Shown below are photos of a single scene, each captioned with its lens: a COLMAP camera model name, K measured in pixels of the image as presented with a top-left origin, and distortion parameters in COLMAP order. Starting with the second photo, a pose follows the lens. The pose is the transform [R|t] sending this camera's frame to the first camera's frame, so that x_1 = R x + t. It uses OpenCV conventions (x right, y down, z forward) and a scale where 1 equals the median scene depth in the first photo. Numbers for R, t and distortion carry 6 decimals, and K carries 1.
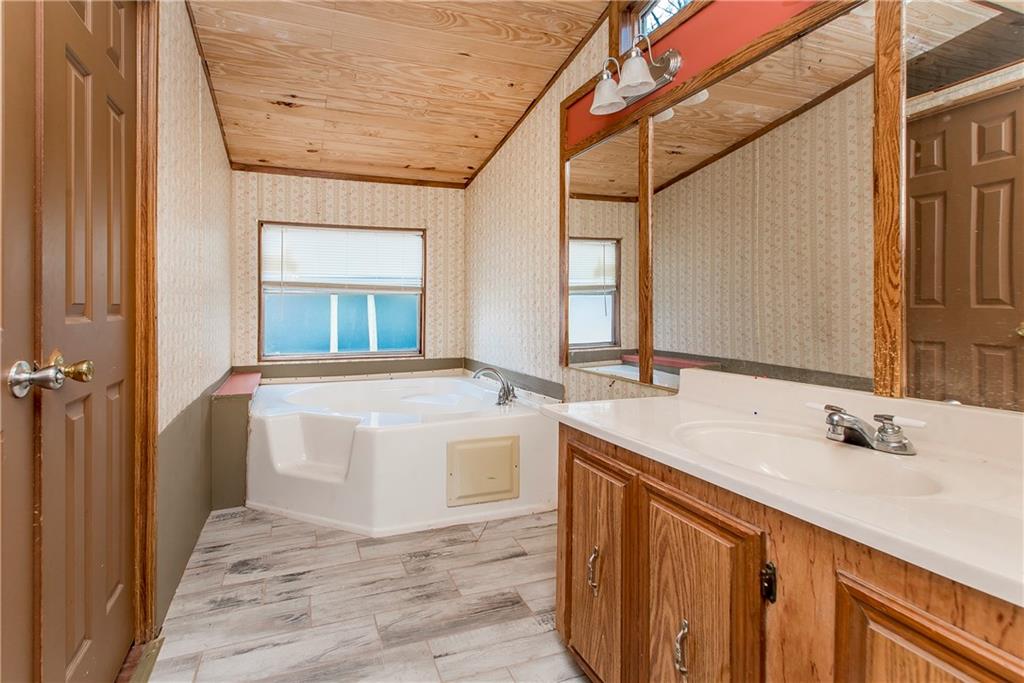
lens RADIAL K [[485.7, 0, 510.2], [0, 485.7, 302.9], [0, 0, 1]] dist [0.014139, -0.000379]
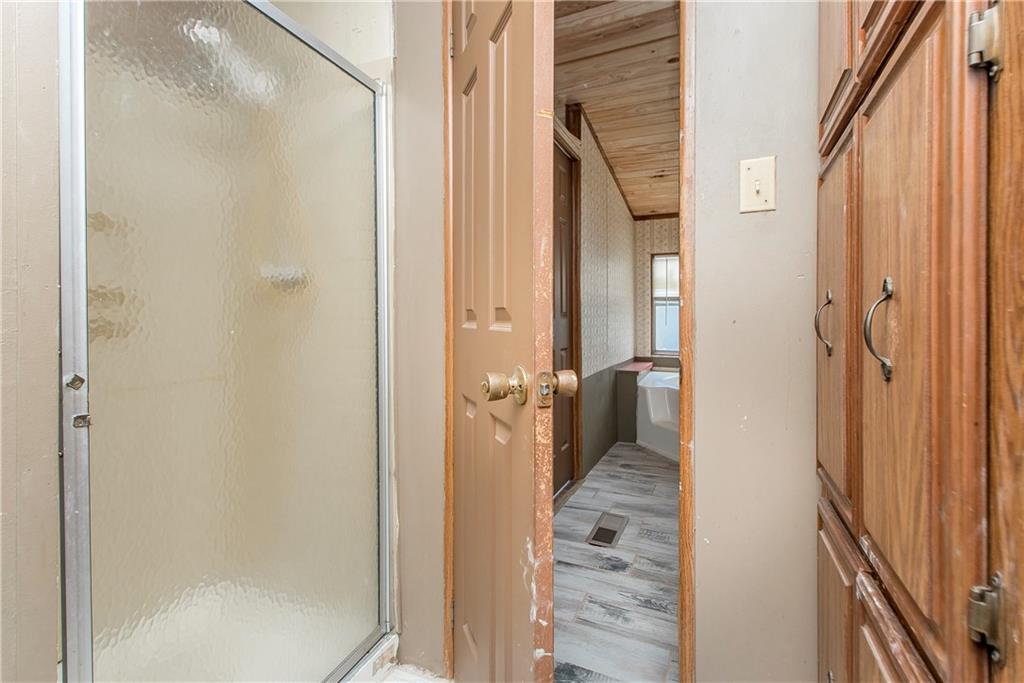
lens RADIAL K [[462.9, 0, 510.9], [0, 462.9, 317.4], [0, 0, 1]] dist [0.000598, -0.000054]
pose [[0.672838, -0.001585, -0.739788, 0.330477], [0.006955, 0.999967, 0.004184, 0.009652], [0.739757, -0.007961, 0.672827, -0.330498]]
